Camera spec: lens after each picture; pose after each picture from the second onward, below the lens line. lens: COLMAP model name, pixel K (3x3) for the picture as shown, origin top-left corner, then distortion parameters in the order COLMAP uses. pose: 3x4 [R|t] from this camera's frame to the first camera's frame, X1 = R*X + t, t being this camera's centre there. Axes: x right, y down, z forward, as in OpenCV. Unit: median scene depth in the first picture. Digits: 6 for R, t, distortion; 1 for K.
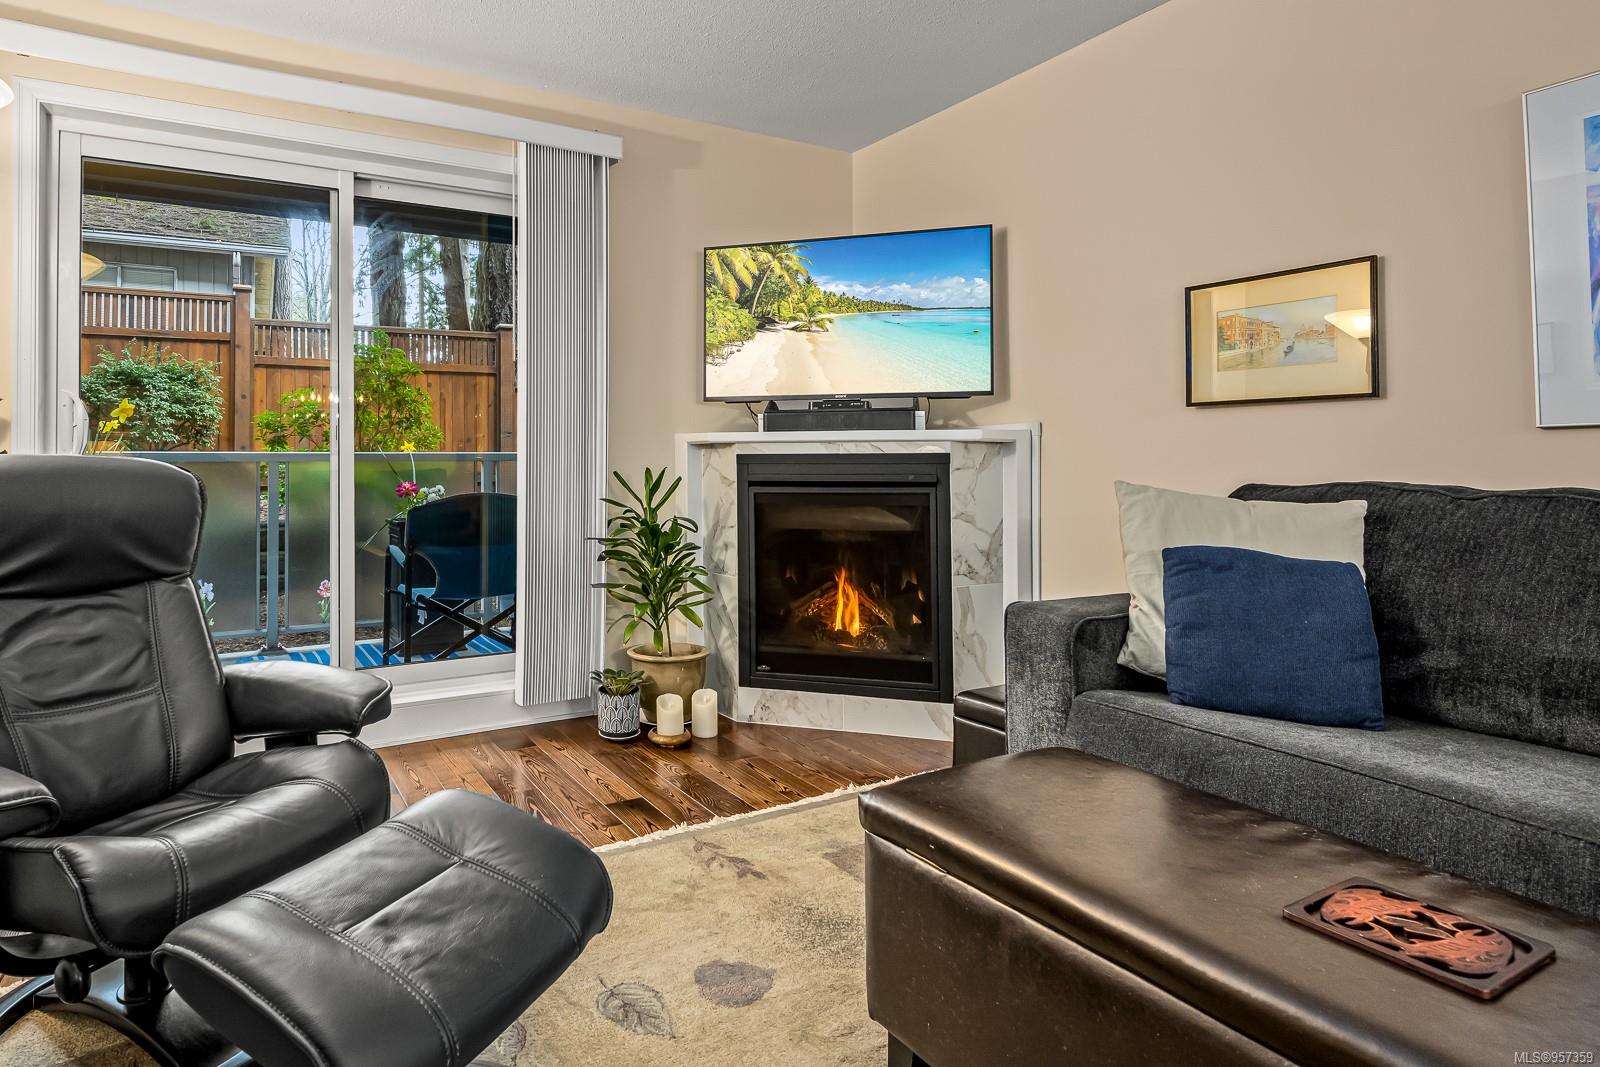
lens RADIAL K [[850.5, 0, 648.7], [0, 850.5, 452.0], [0, 0, 1]] dist [0.000046, -0.001120]
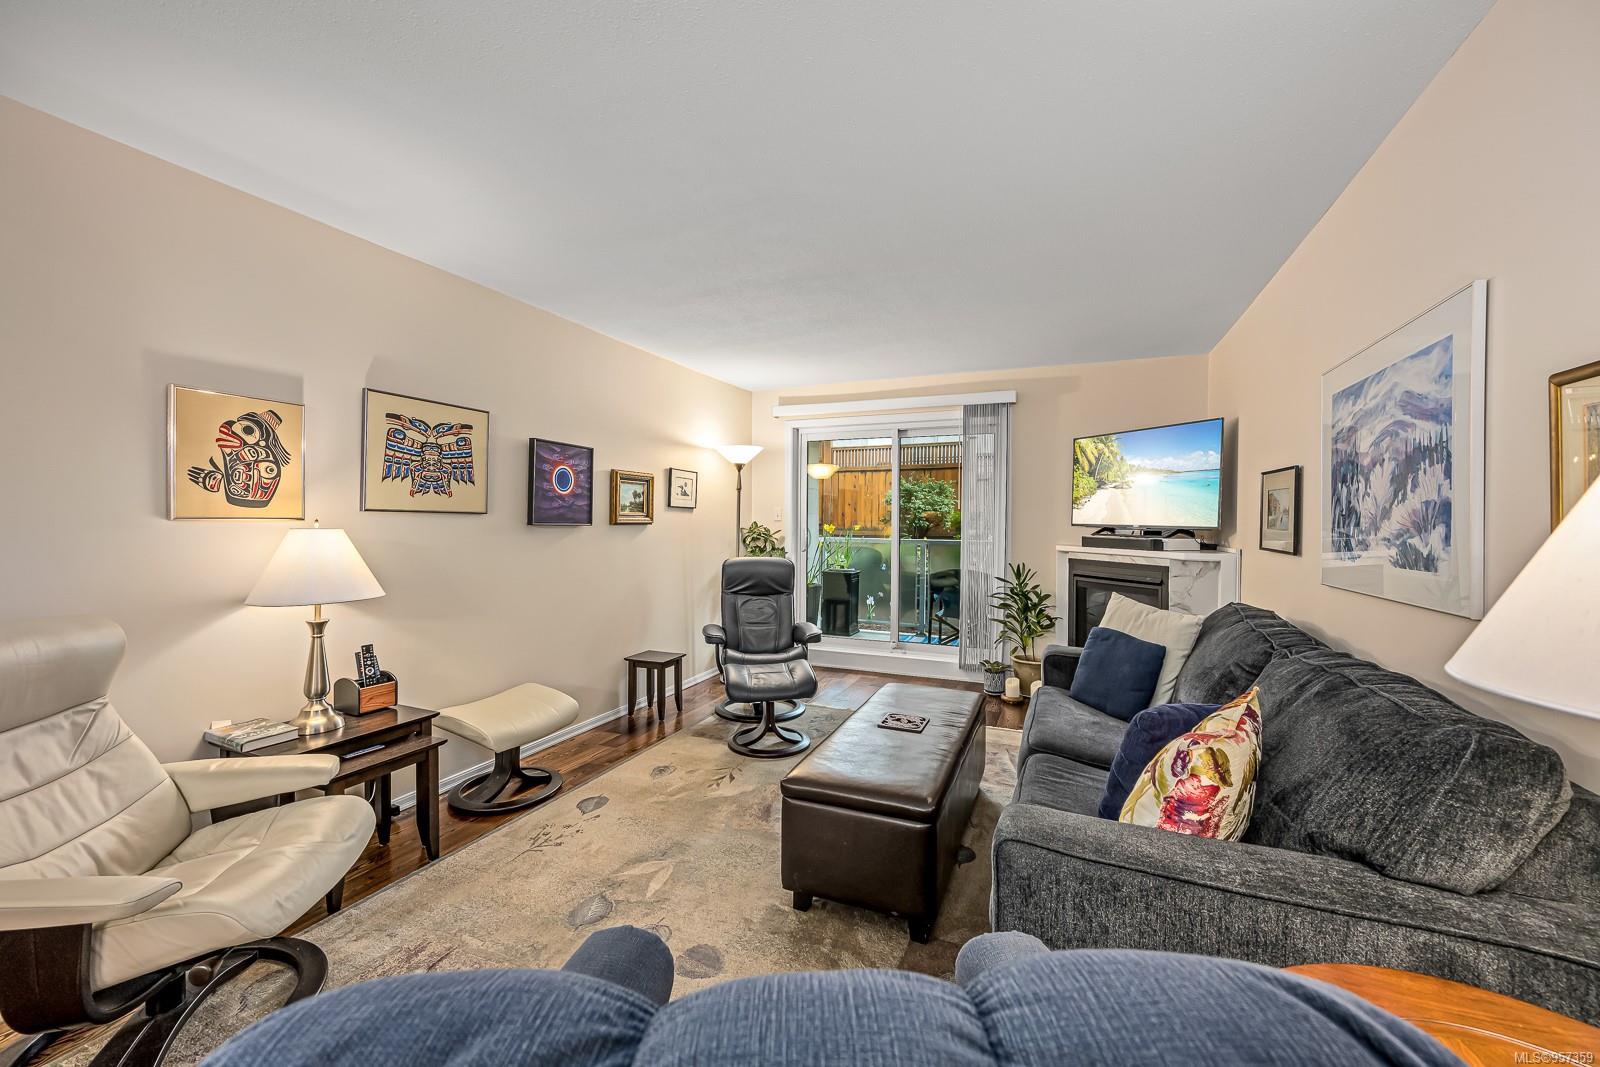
lens RADIAL K [[639.2, 0, 799.3], [0, 639.2, 519.8], [0, 0, 1]] dist [-0.001391, 0.000063]
pose [[0.638269, 0.009376, -0.769757, 0.797635], [0.002003, 0.999902, 0.013841, -0.101046], [0.769811, -0.010376, 0.638188, -0.319850]]
